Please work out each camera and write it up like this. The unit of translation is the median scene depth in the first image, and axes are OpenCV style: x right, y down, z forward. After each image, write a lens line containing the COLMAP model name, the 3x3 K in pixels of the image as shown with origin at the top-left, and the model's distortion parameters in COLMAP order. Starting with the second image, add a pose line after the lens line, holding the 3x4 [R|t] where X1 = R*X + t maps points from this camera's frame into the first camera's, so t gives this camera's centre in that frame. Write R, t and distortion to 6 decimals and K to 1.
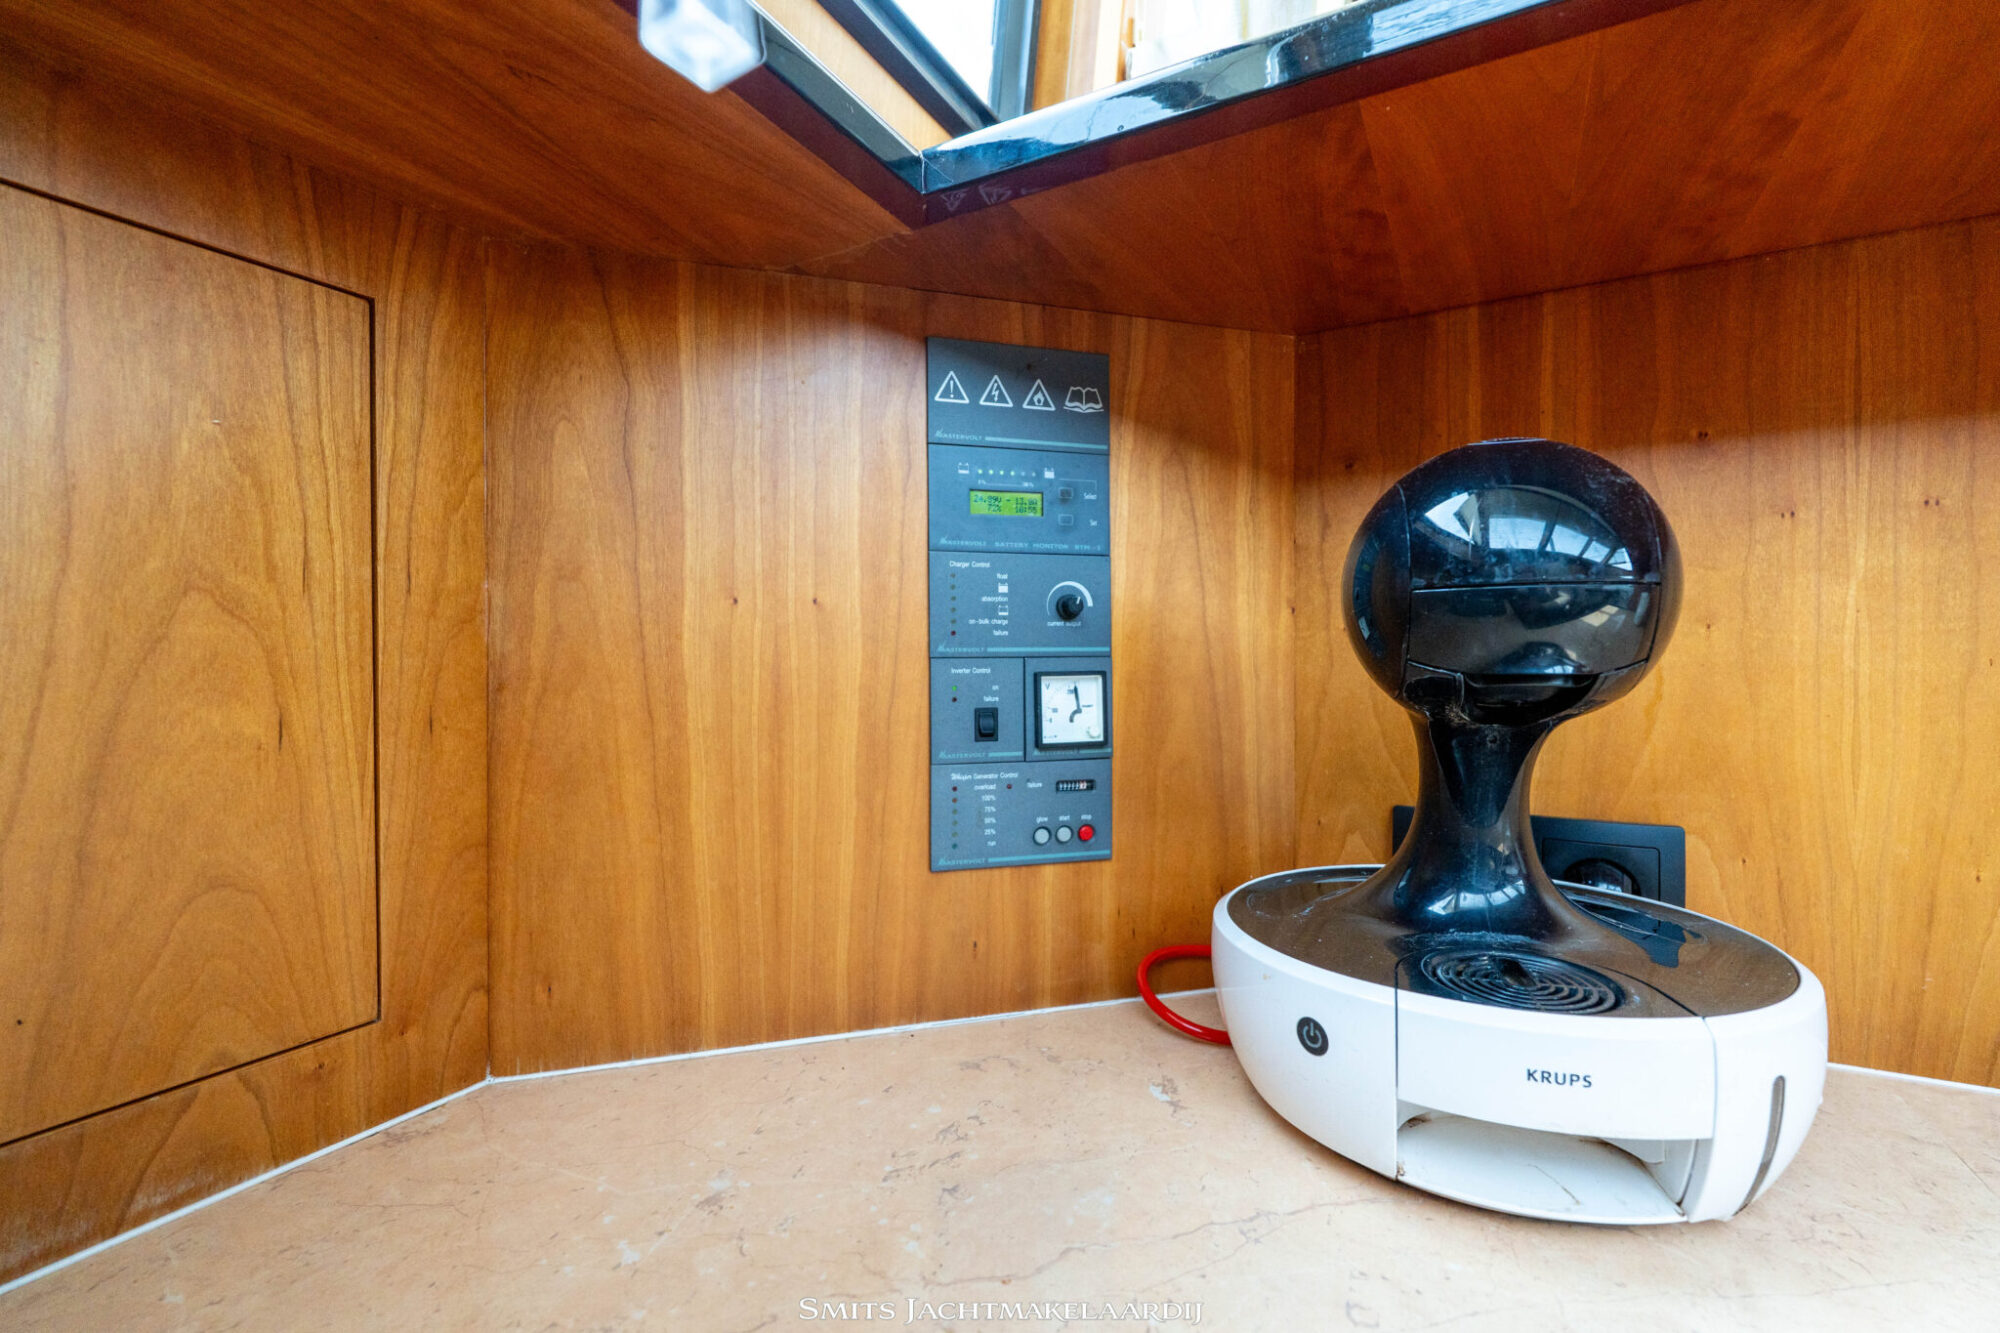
lens RADIAL K [[877.5, 0, 1000.4], [0, 877.5, 667.0], [0, 0, 1]] dist [-0.001874, 0.000079]
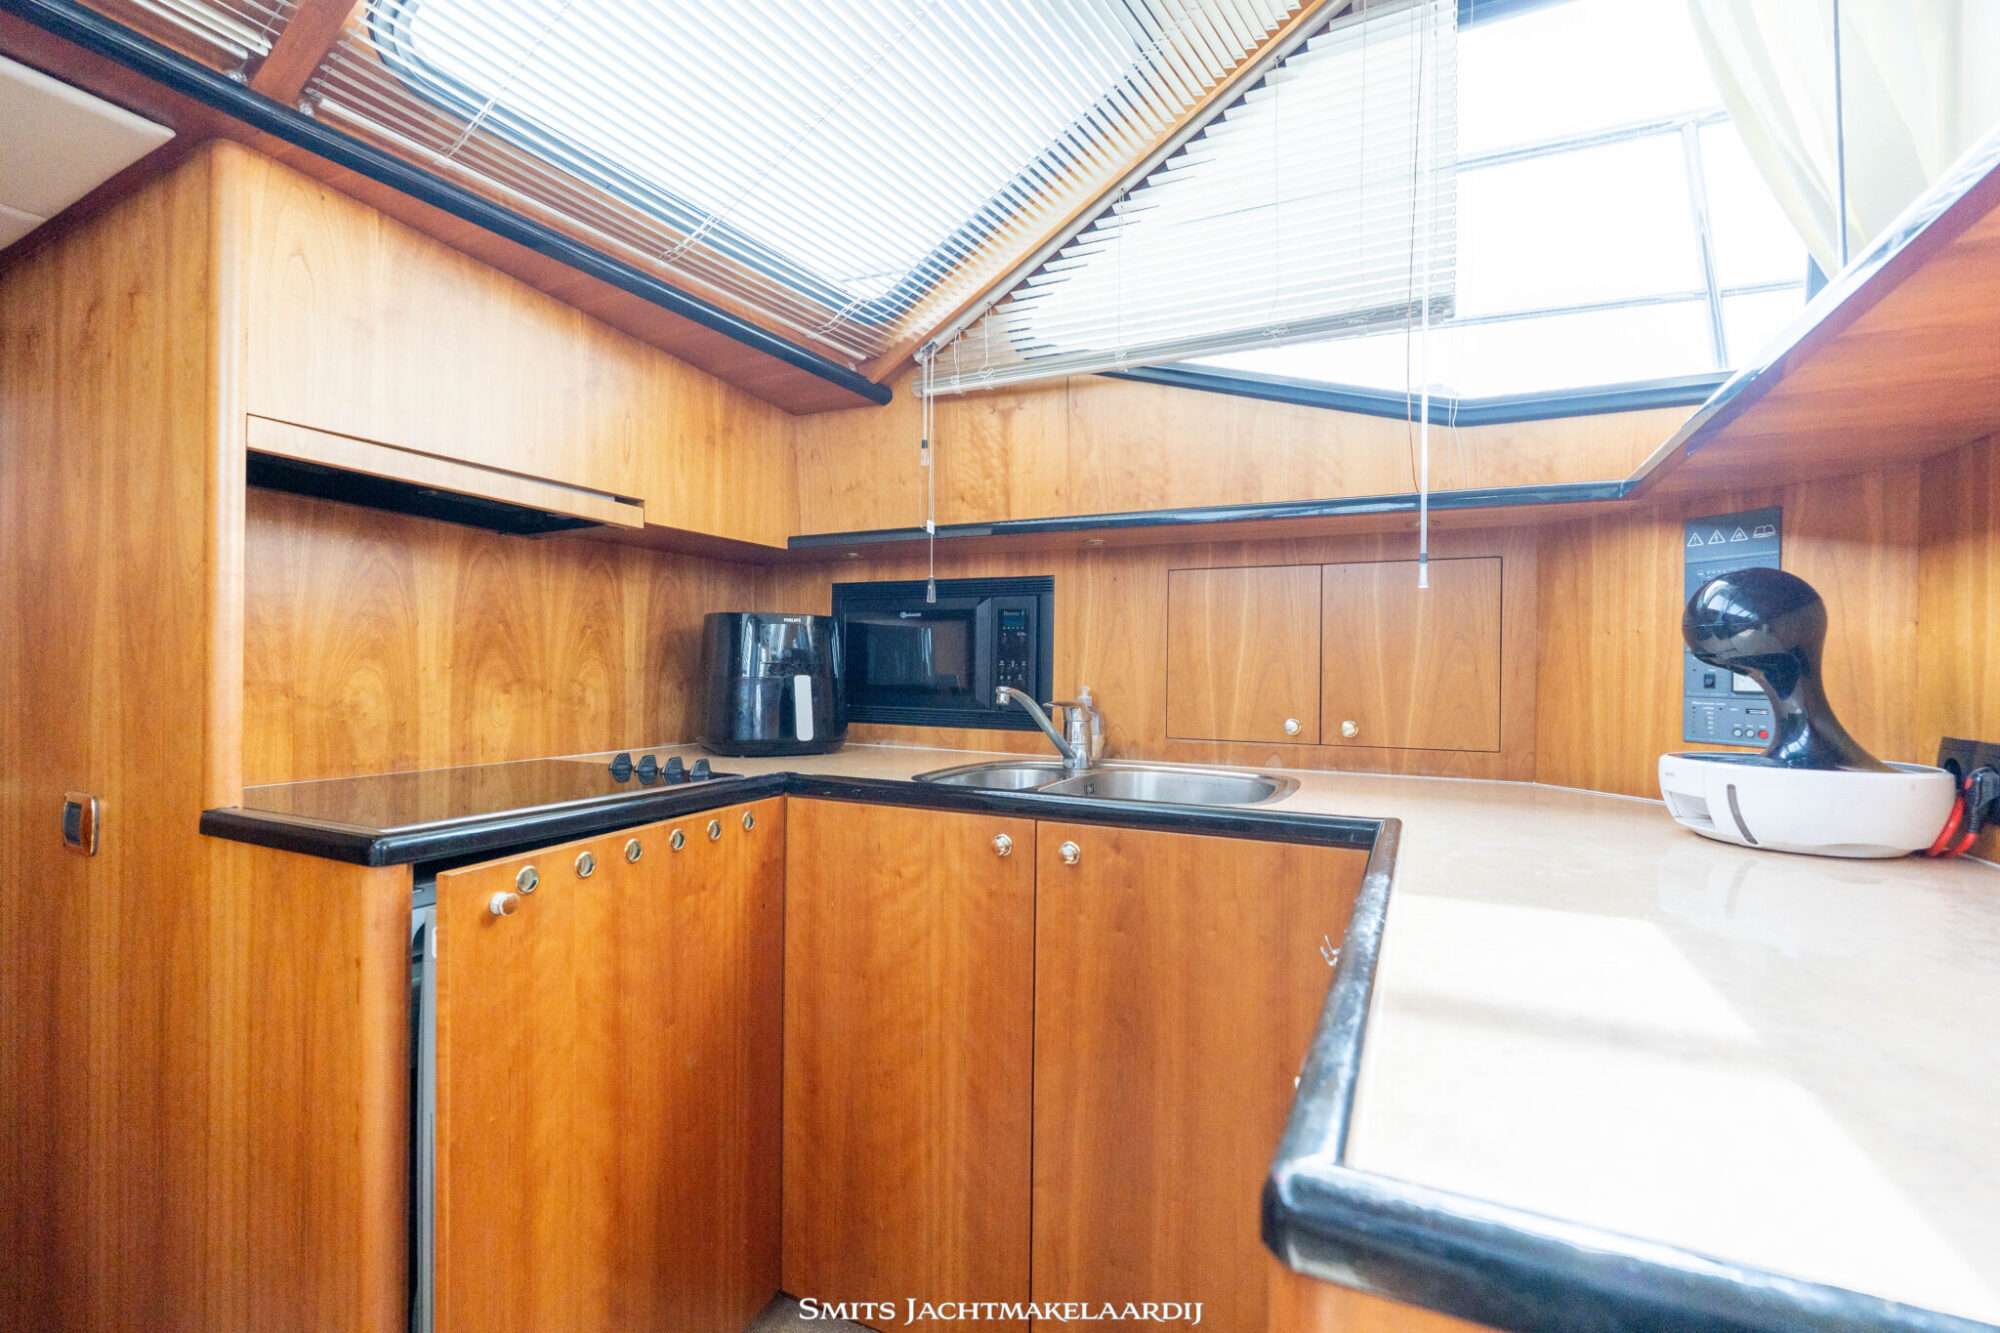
lens RADIAL K [[877.5, 0, 998.3], [0, 877.5, 666.5], [0, 0, 1]] dist [-0.001874, 0.000079]
pose [[0.054038, 0.004503, -0.998529, 2.321718], [-0.018642, 0.999820, 0.003499, 0.056563], [0.998365, 0.018426, 0.054112, -1.063167]]
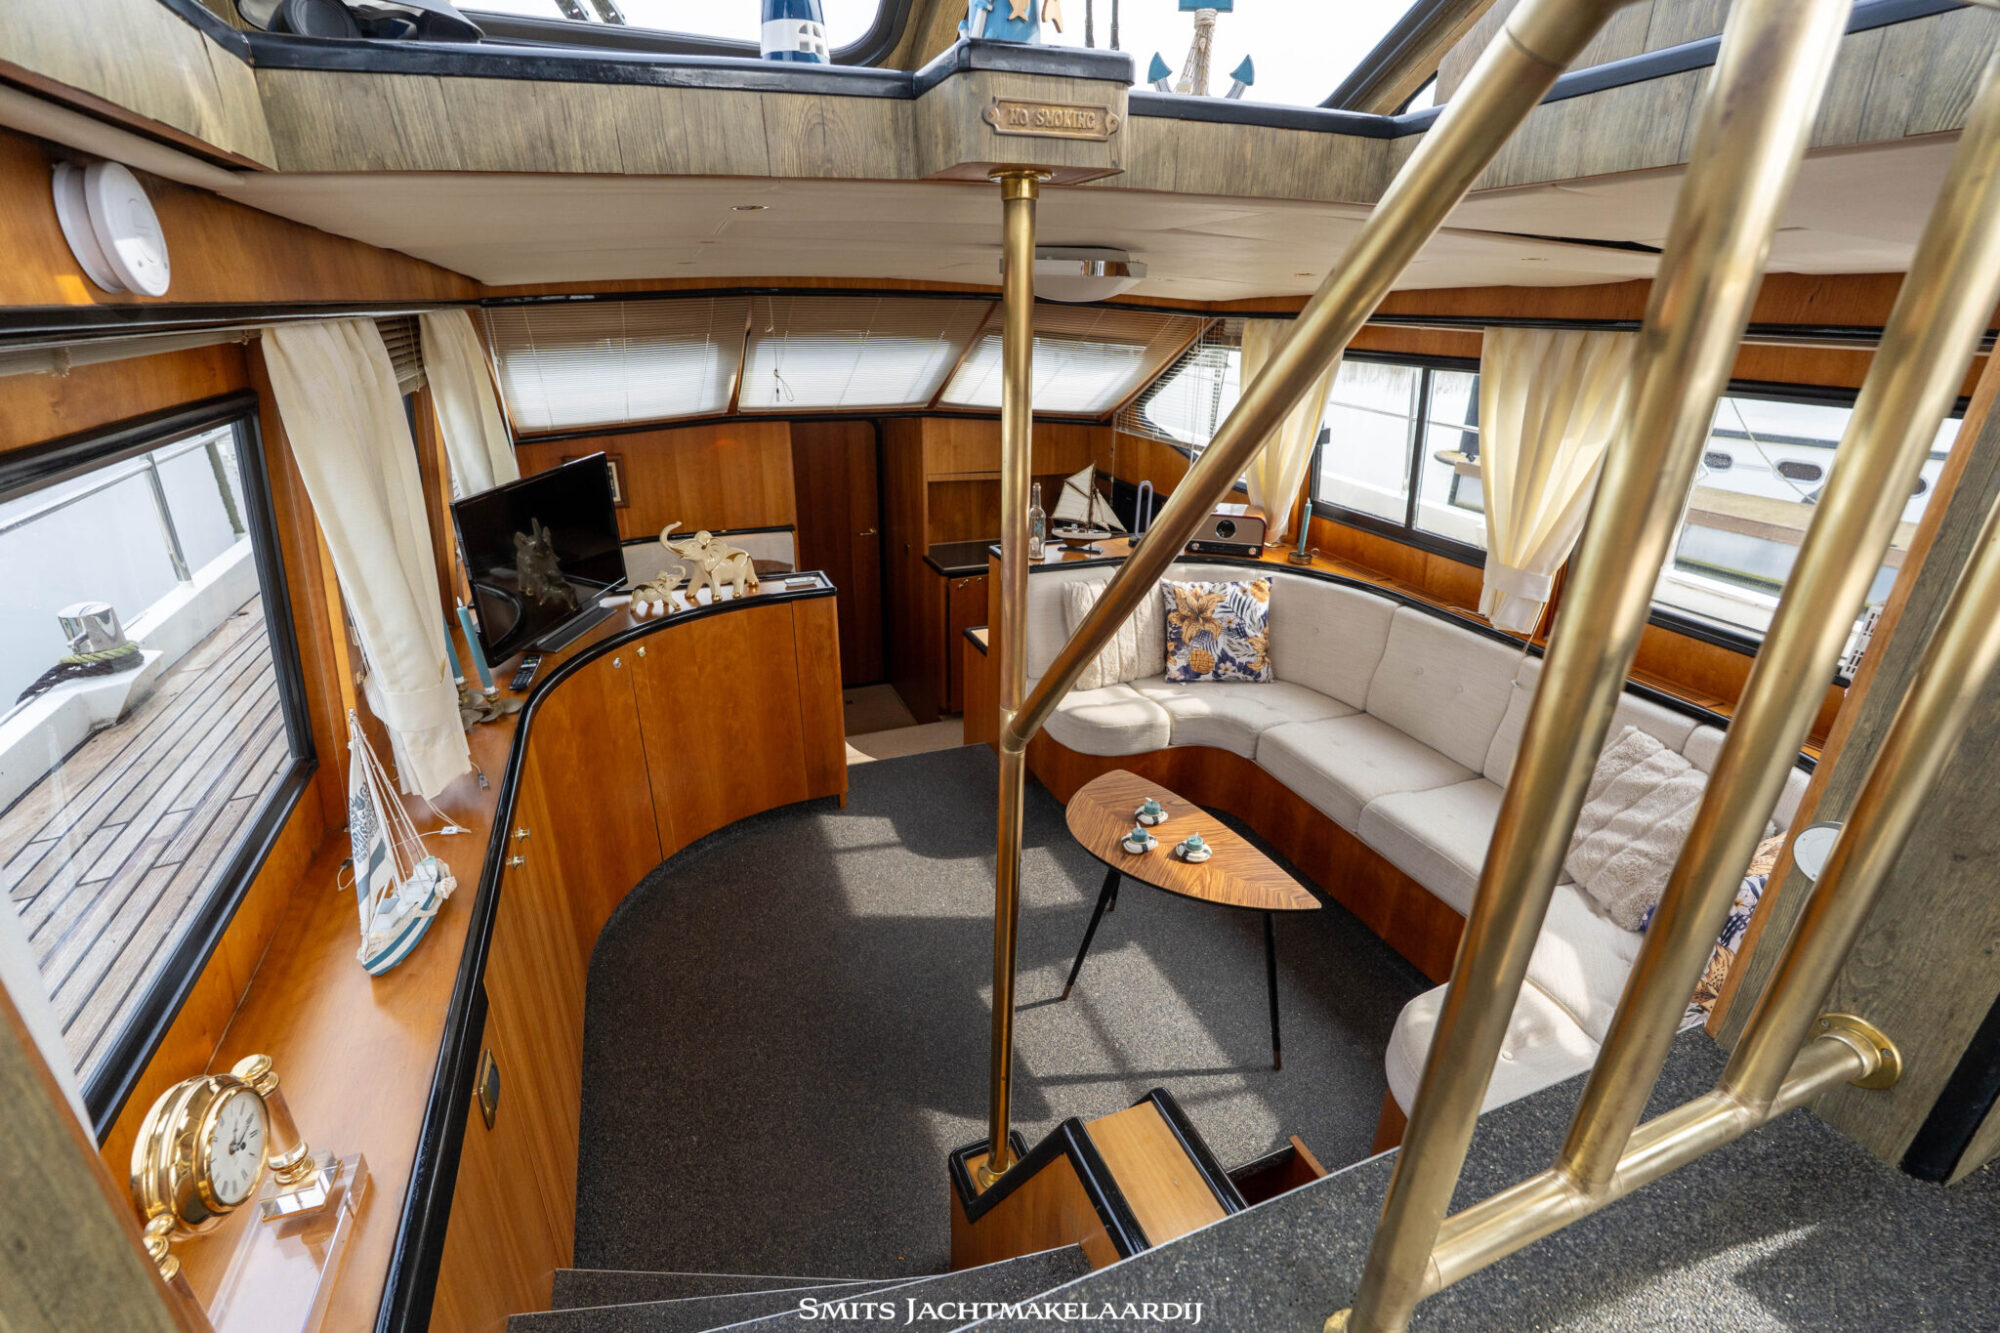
lens RADIAL K [[877.5, 0, 996.5], [0, 877.5, 669.4], [0, 0, 1]] dist [-0.001874, 0.000079]
pose [[-0.632733, 0.292922, -0.716830, 7.254260], [-0.019335, 0.919430, 0.392778, -2.329278], [0.774128, 0.262384, -0.576090, 4.009558]]
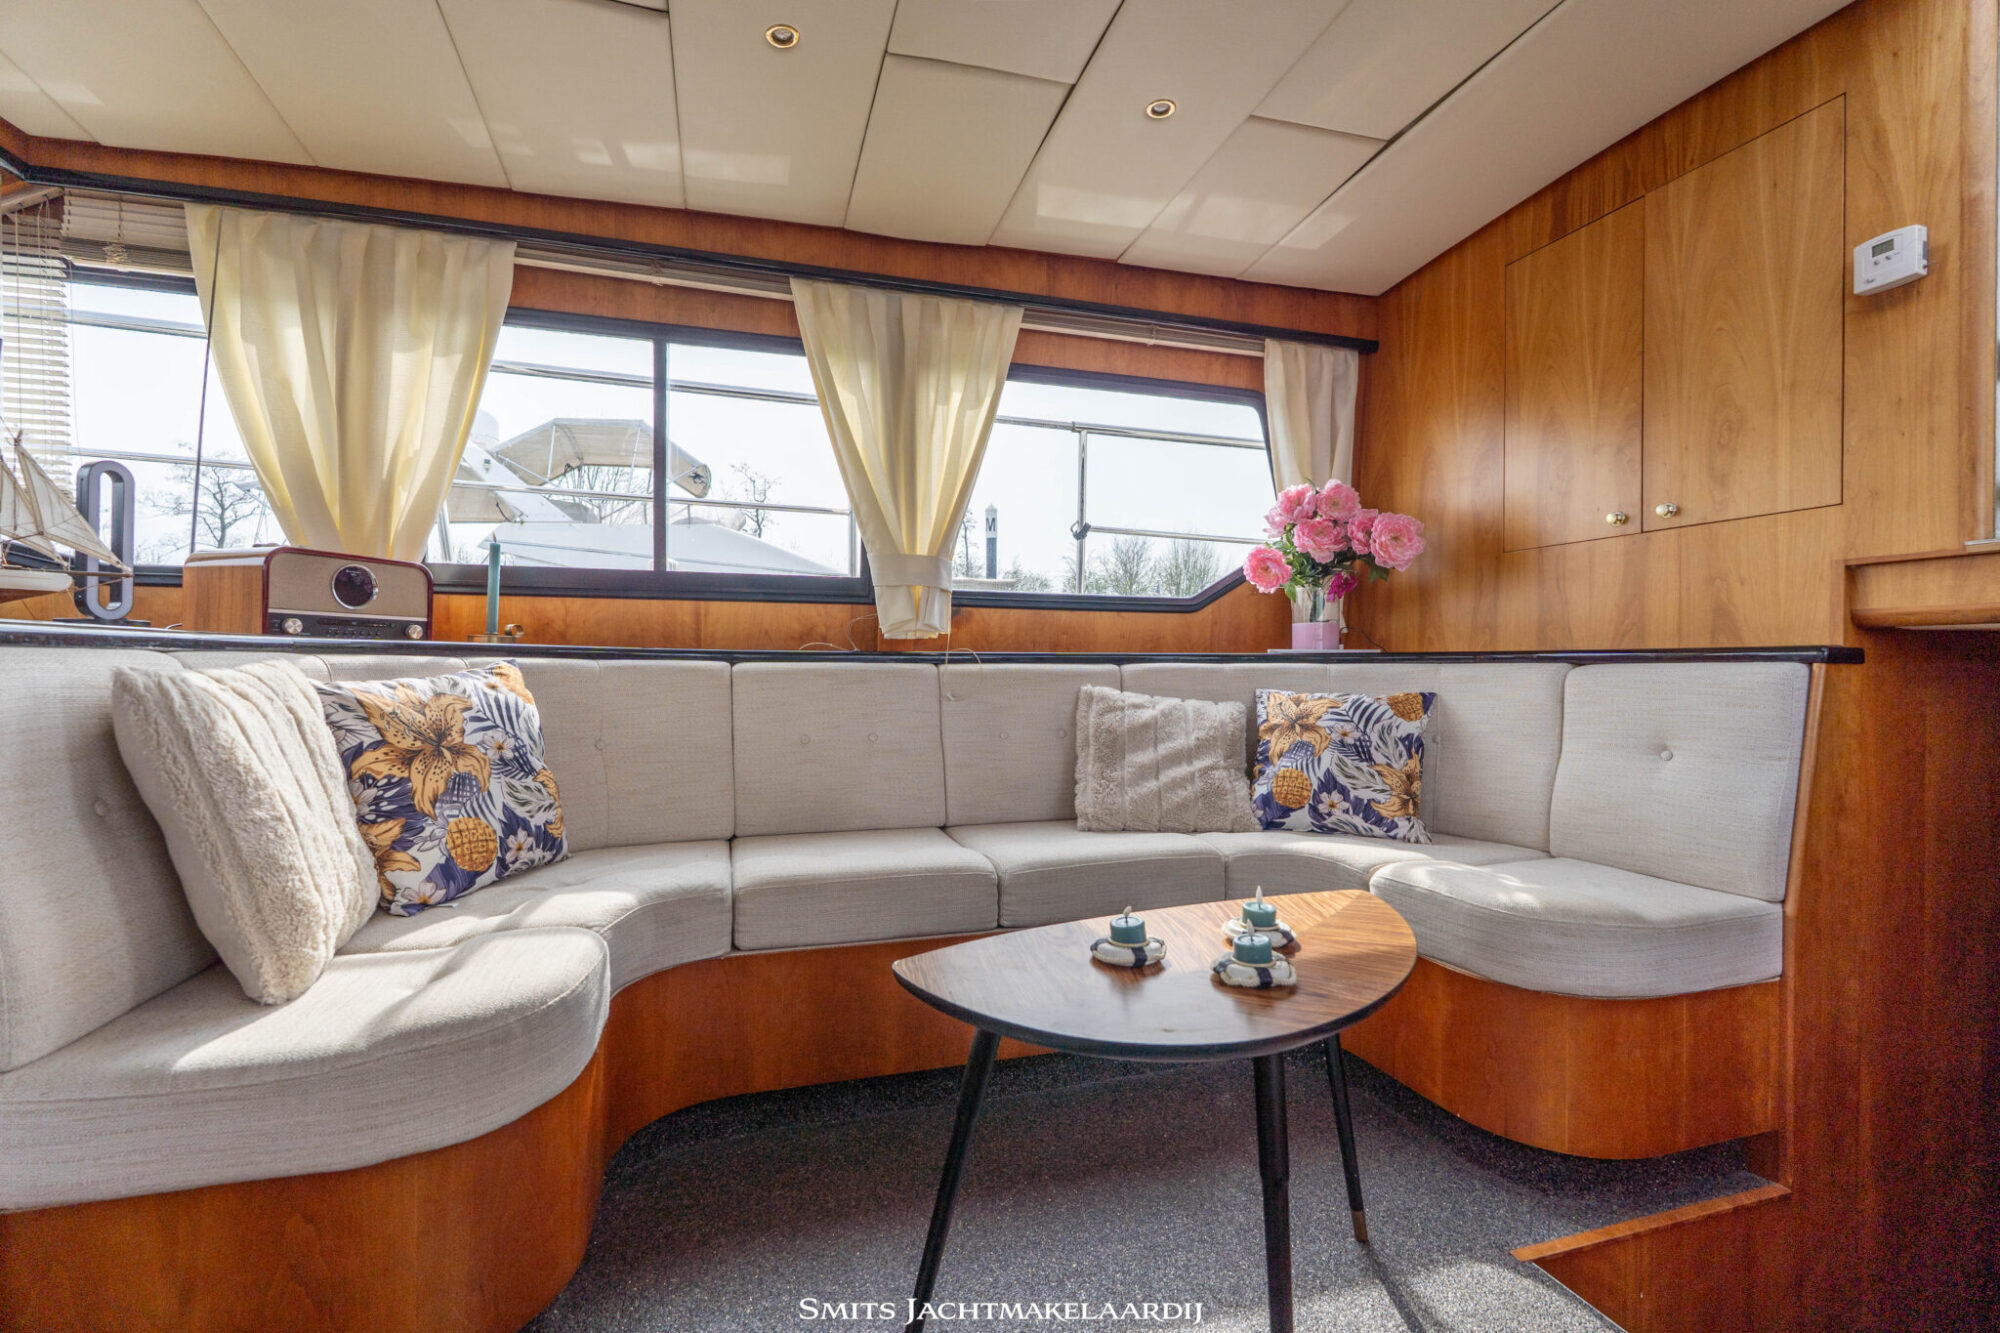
lens RADIAL K [[877.5, 0, 995.9], [0, 877.5, 663.1], [0, 0, 1]] dist [-0.001874, 0.000079]
pose [[0.726505, 0.004821, -0.687144, 4.773801], [-0.014641, 0.999857, -0.008464, -0.429613], [0.687005, 0.016210, 0.726472, 0.484986]]
